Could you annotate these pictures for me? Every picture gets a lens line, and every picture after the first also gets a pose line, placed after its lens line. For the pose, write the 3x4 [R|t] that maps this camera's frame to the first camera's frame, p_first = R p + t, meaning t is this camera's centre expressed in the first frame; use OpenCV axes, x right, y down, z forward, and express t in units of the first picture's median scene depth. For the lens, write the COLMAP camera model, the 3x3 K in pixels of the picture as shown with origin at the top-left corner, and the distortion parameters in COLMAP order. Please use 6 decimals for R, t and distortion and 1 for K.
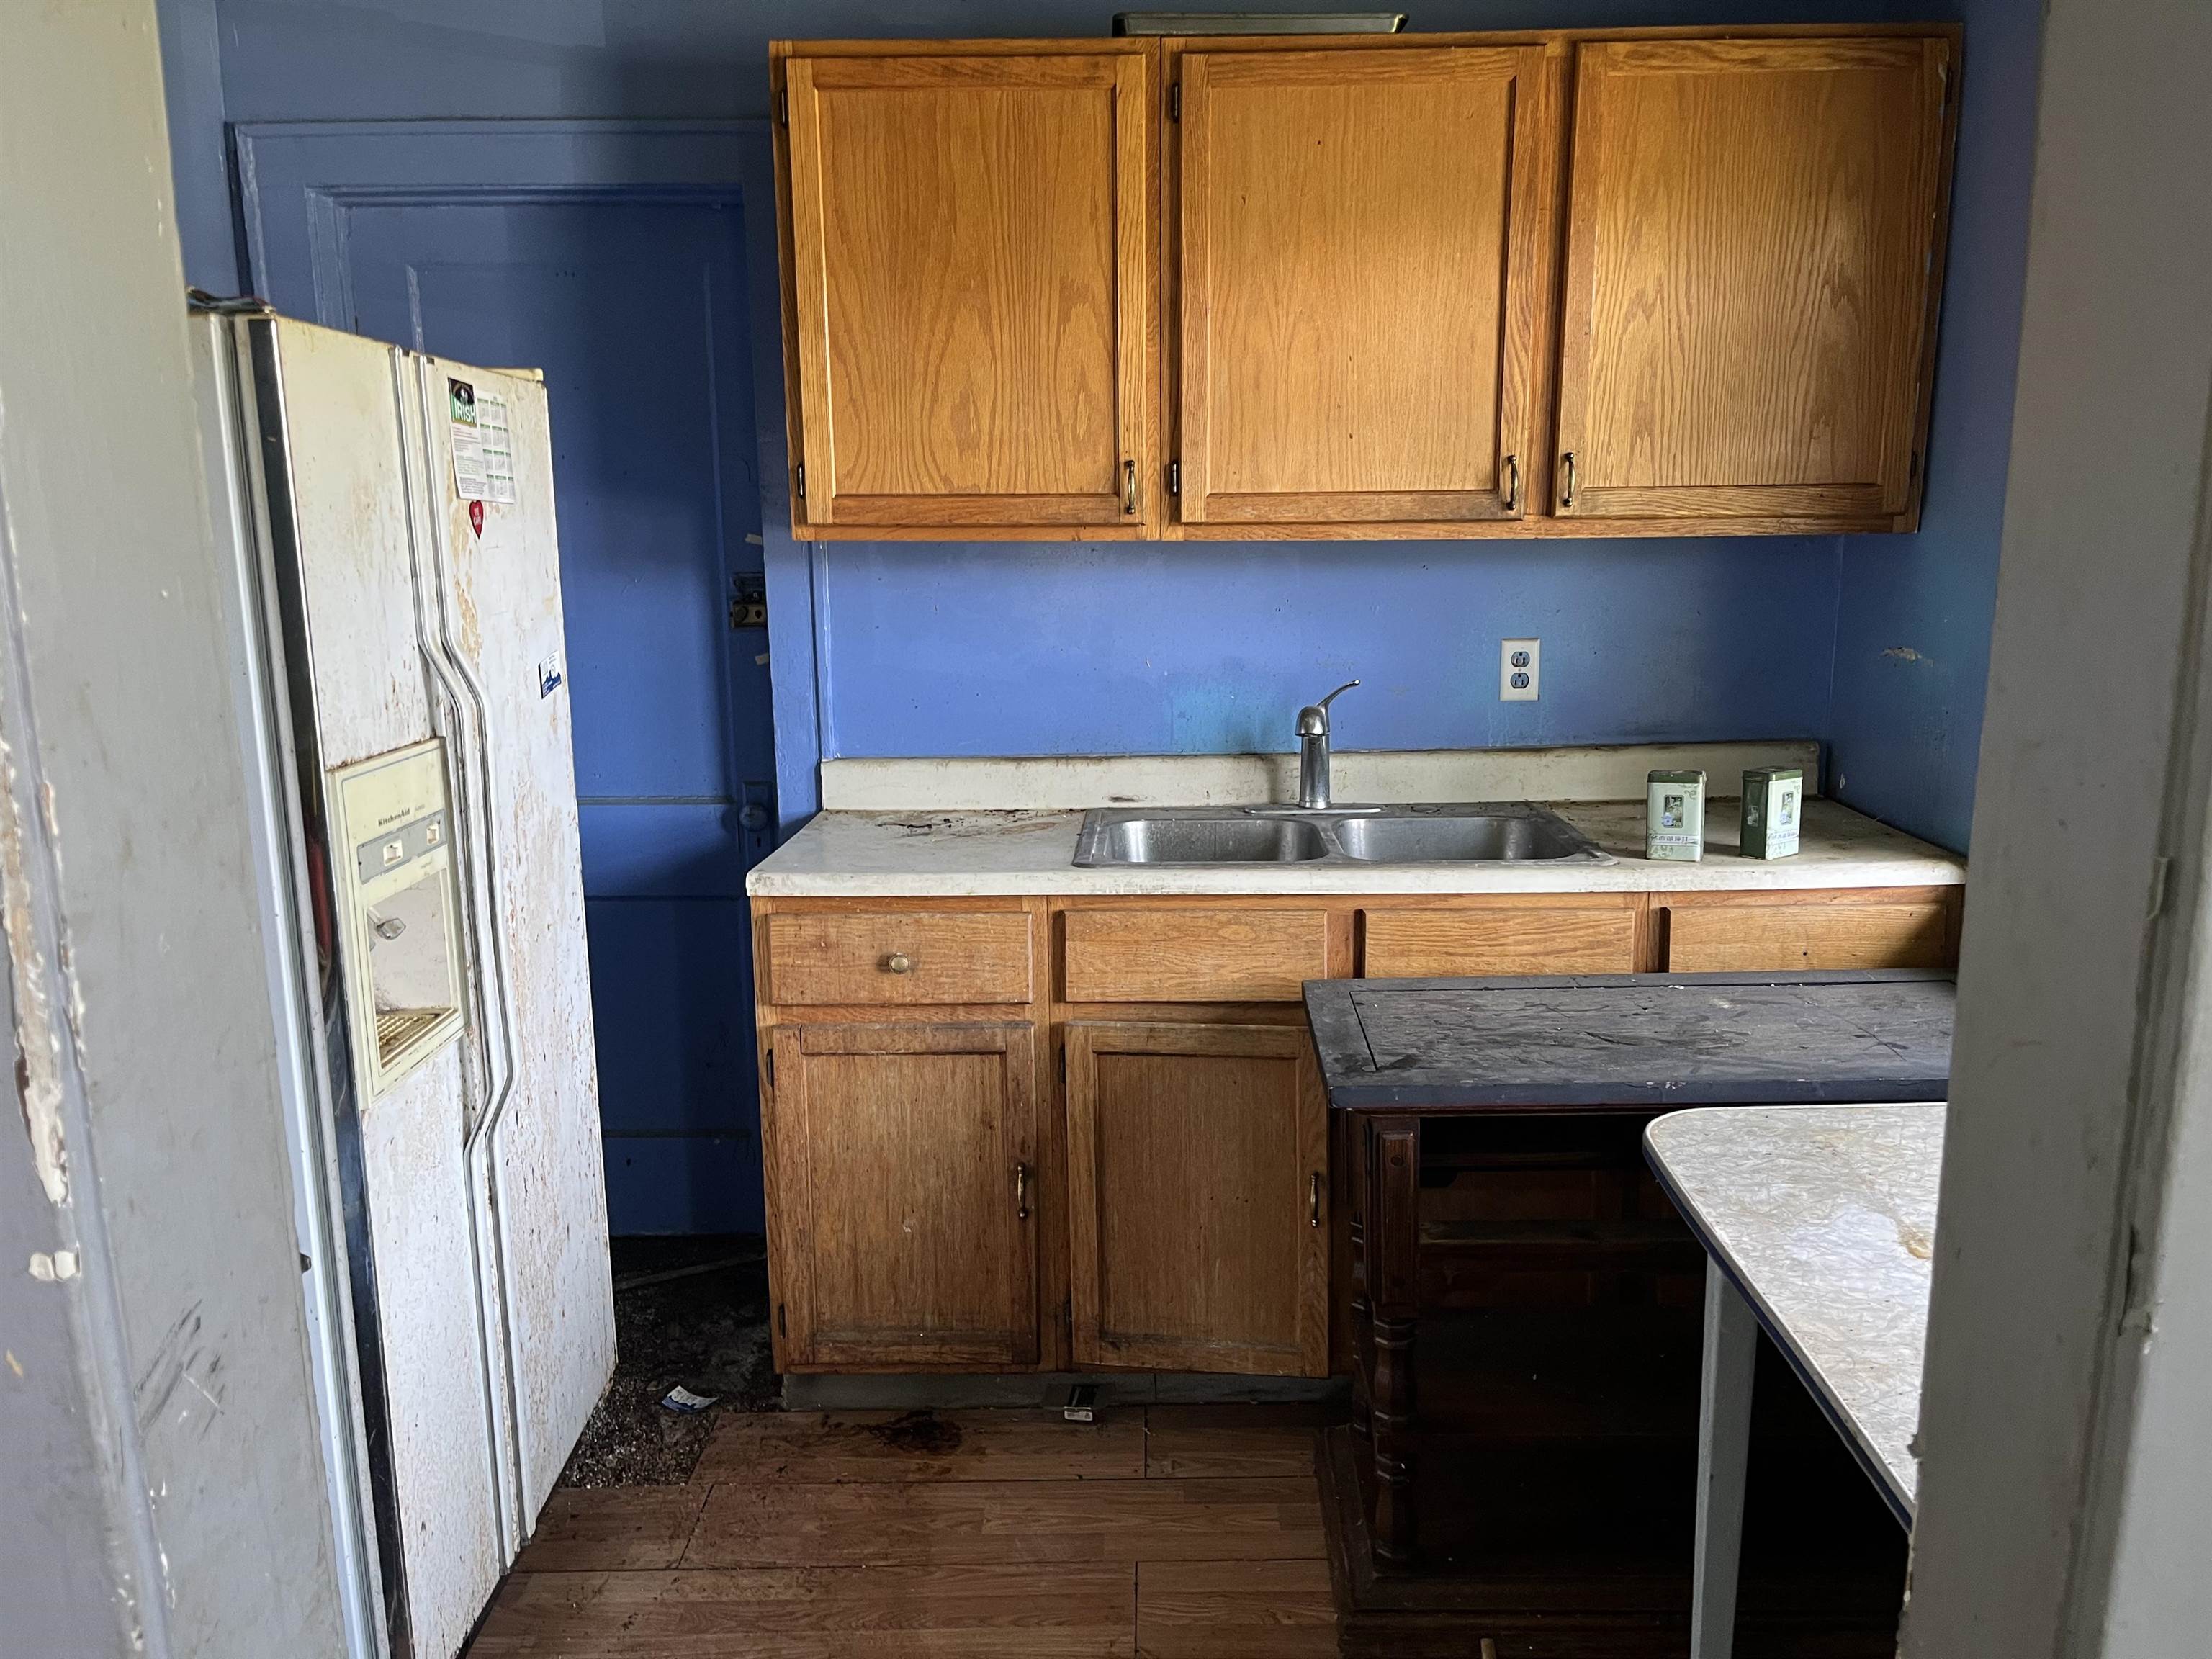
lens RADIAL K [[1676.2, 0, 1106.0], [0, 1676.2, 829.5], [0, 0, 1]] dist [0.105925, -0.149418]
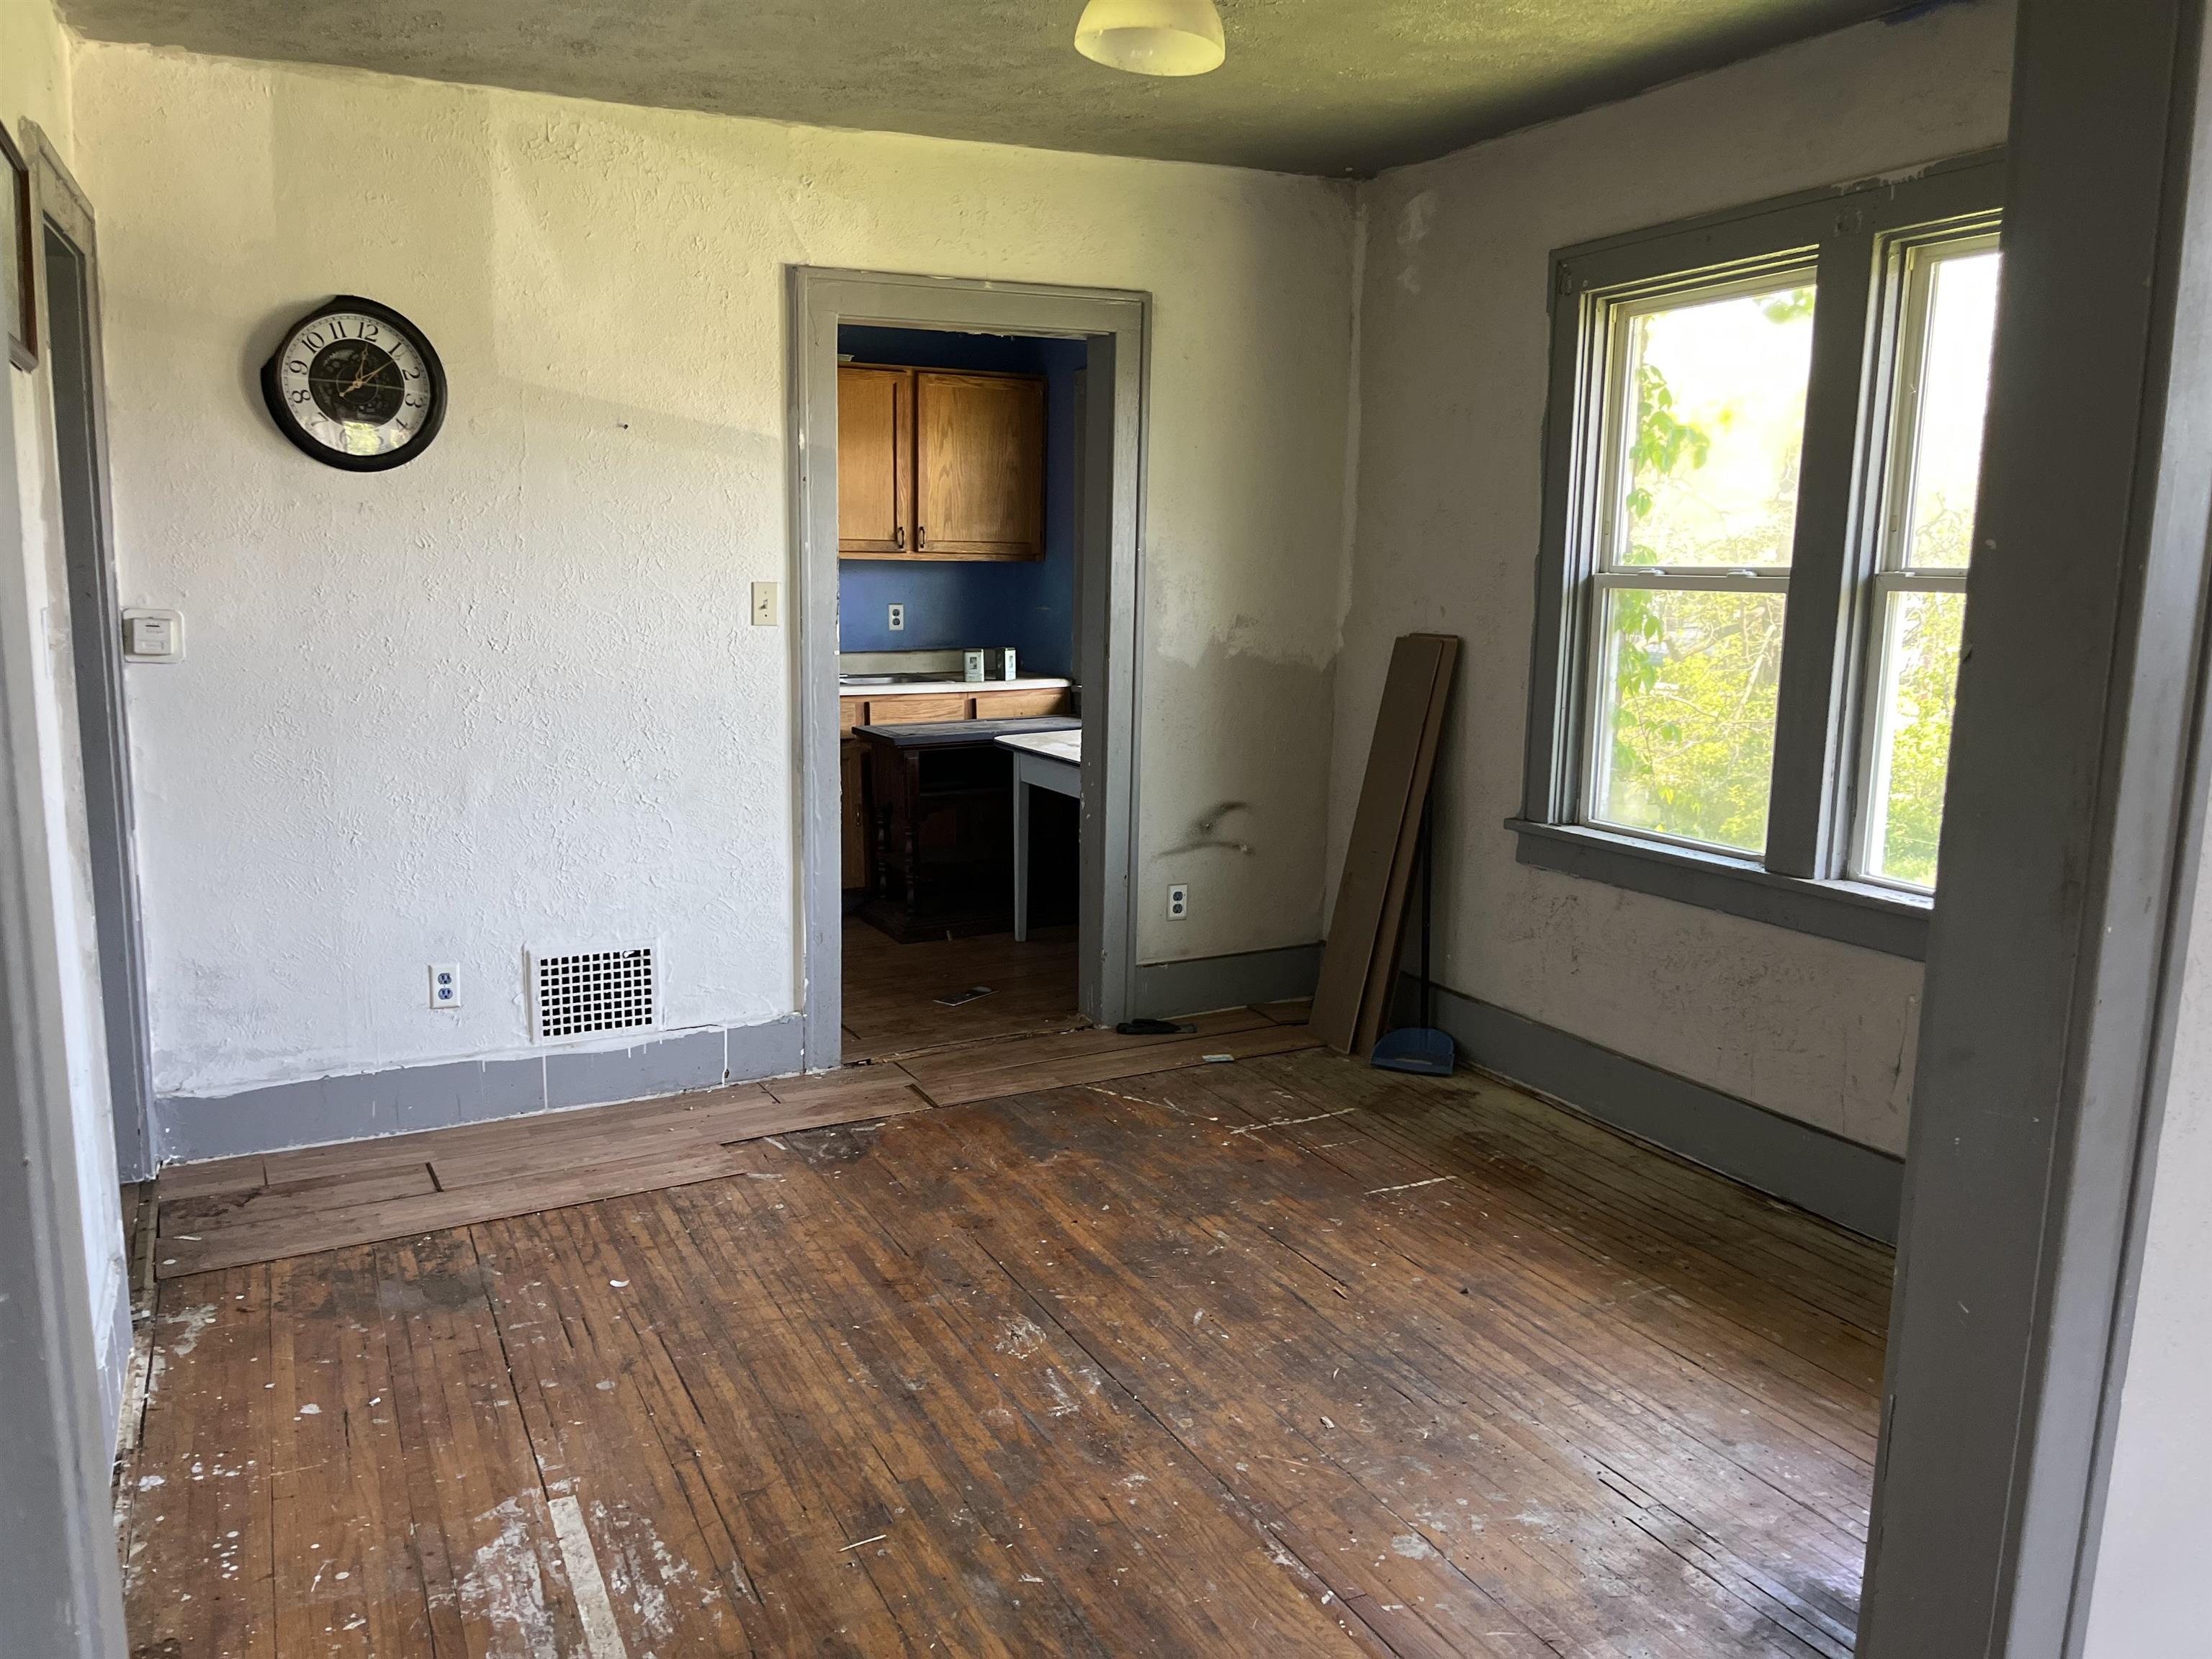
lens RADIAL K [[1633.9, 0, 1106.0], [0, 1633.9, 829.5], [0, 0, 1]] dist [0.020633, 0.001421]
pose [[0.871516, -0.056853, 0.487061, -0.710733], [0.067834, 0.997684, -0.004921, 0.262866], [-0.485653, 0.037328, 0.873354, -1.265895]]
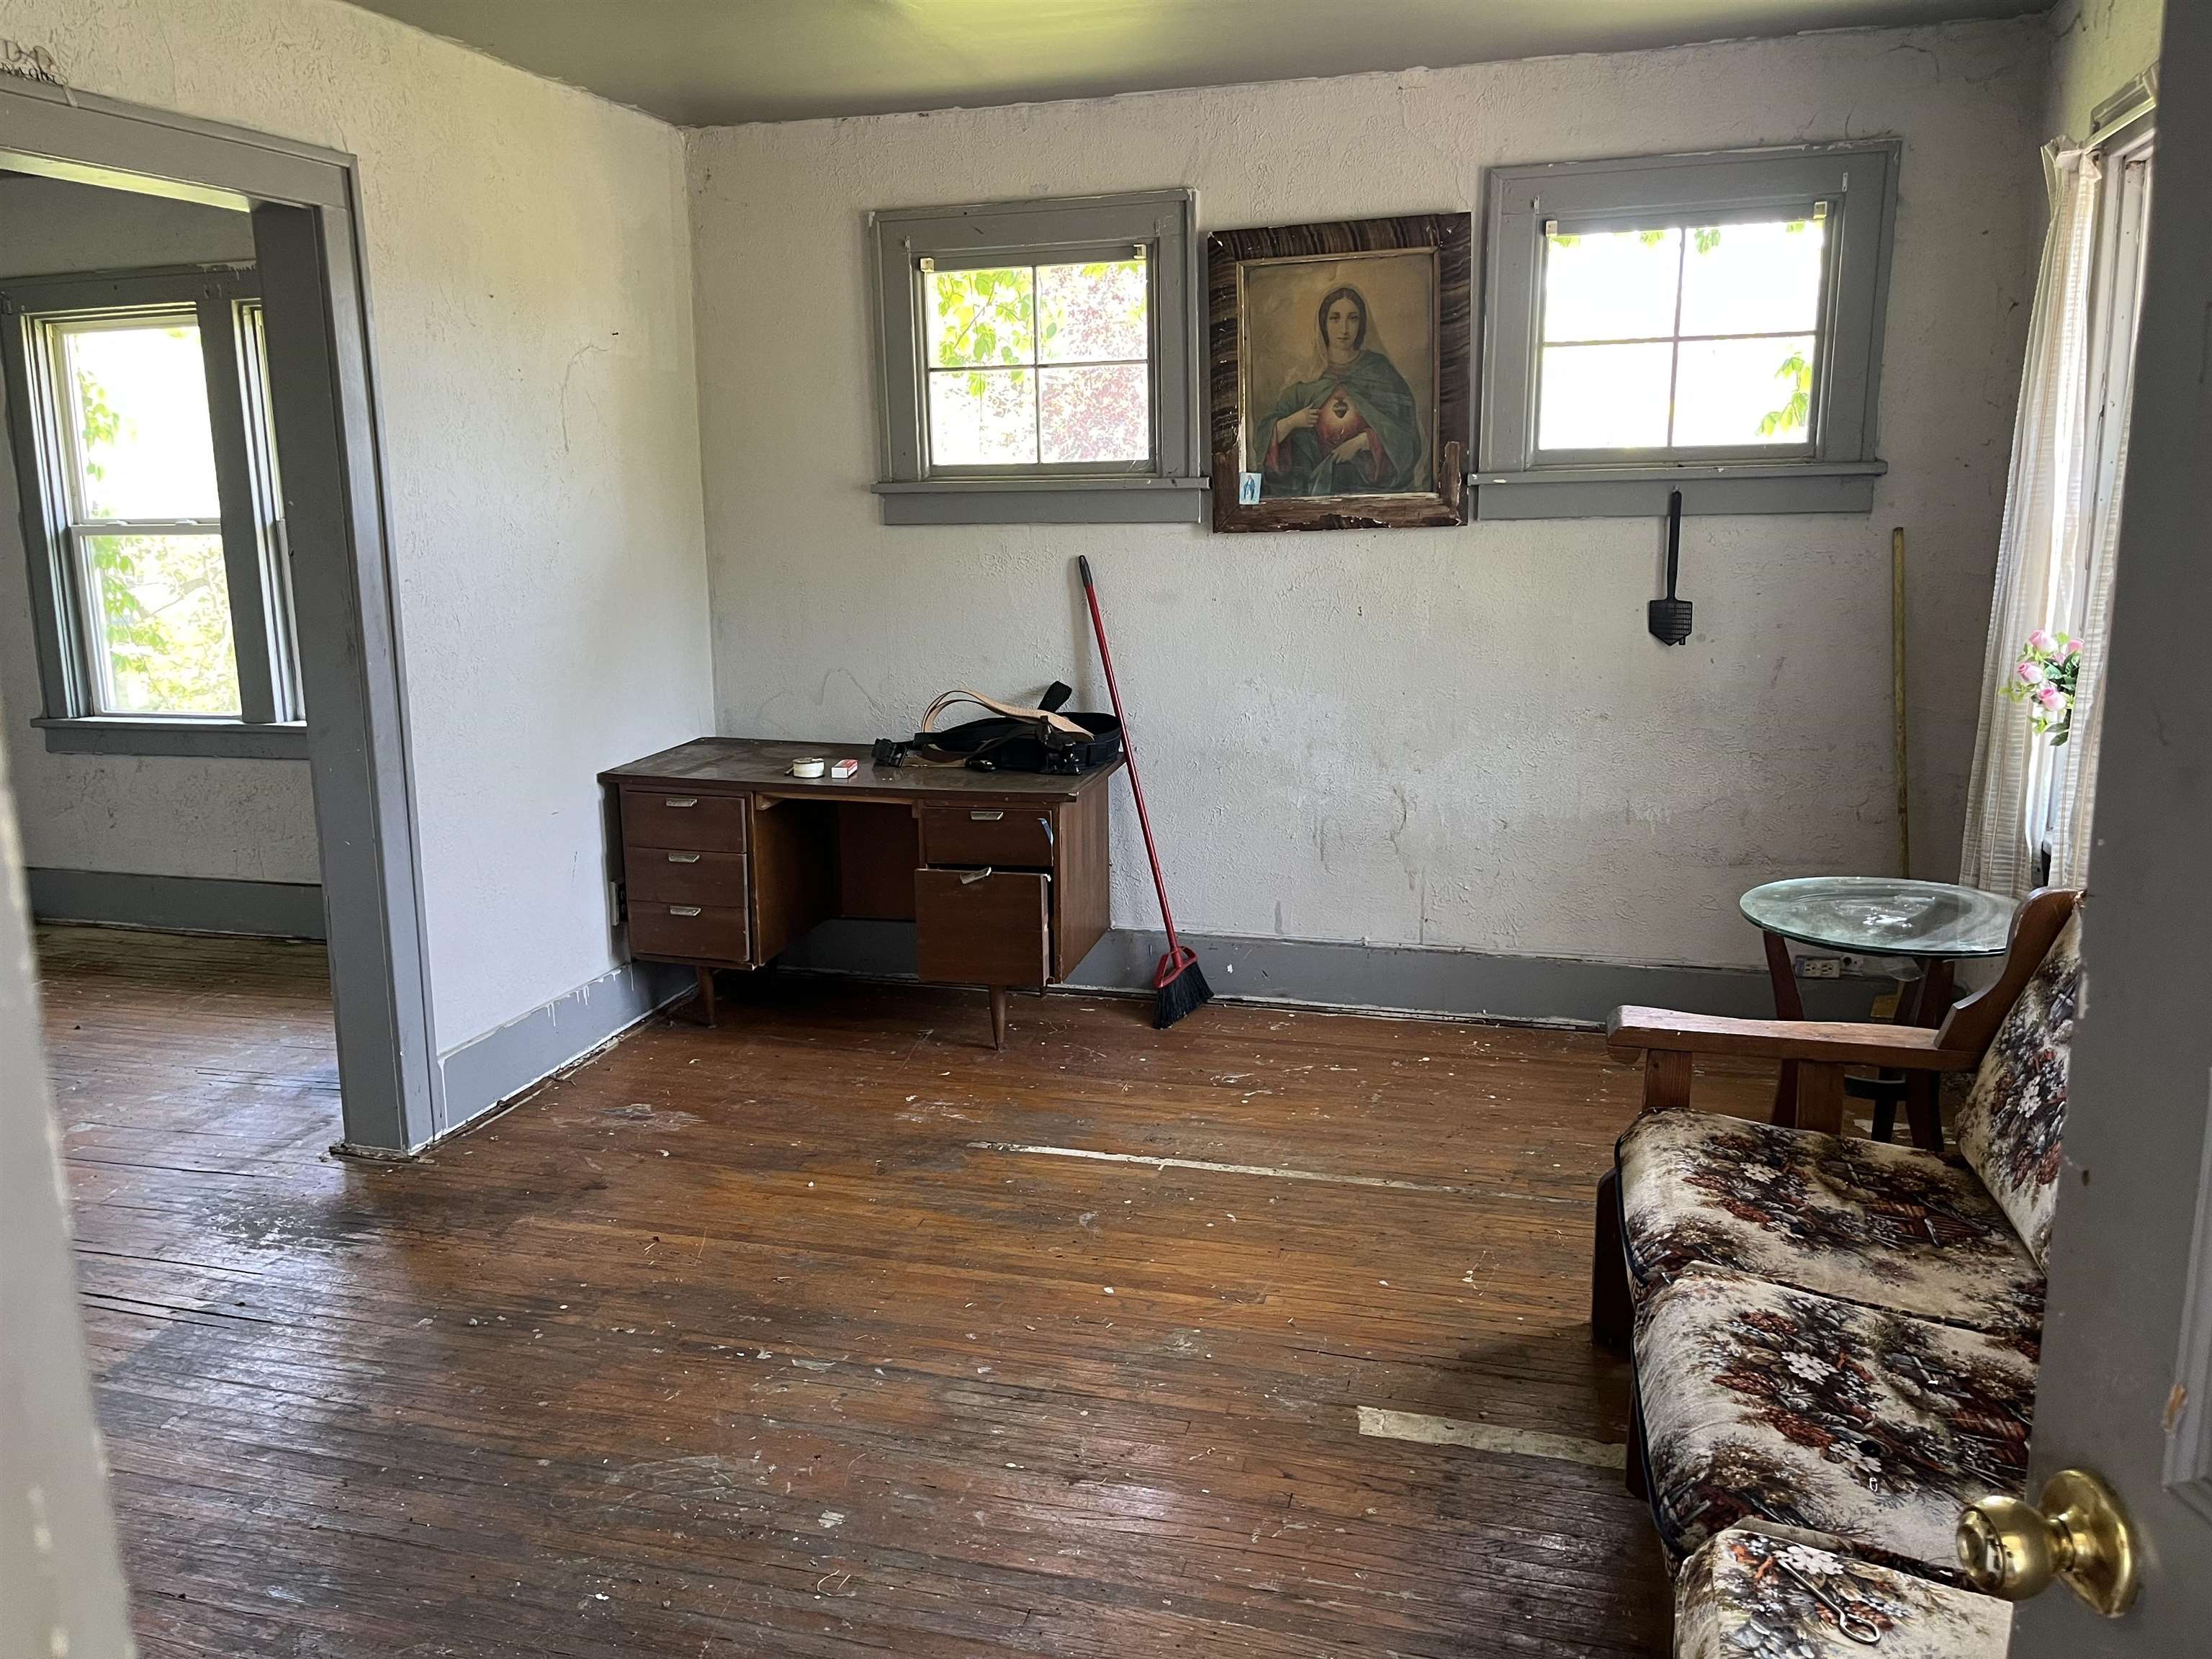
lens RADIAL K [[1676.2, 0, 1106.0], [0, 1676.2, 829.5], [0, 0, 1]] dist [0.105925, -0.149418]
pose [[0.210907, -0.173644, 0.961960, -1.713459], [0.194371, 0.971894, 0.132822, 0.440548], [-0.957987, 0.158964, 0.238730, -2.112523]]
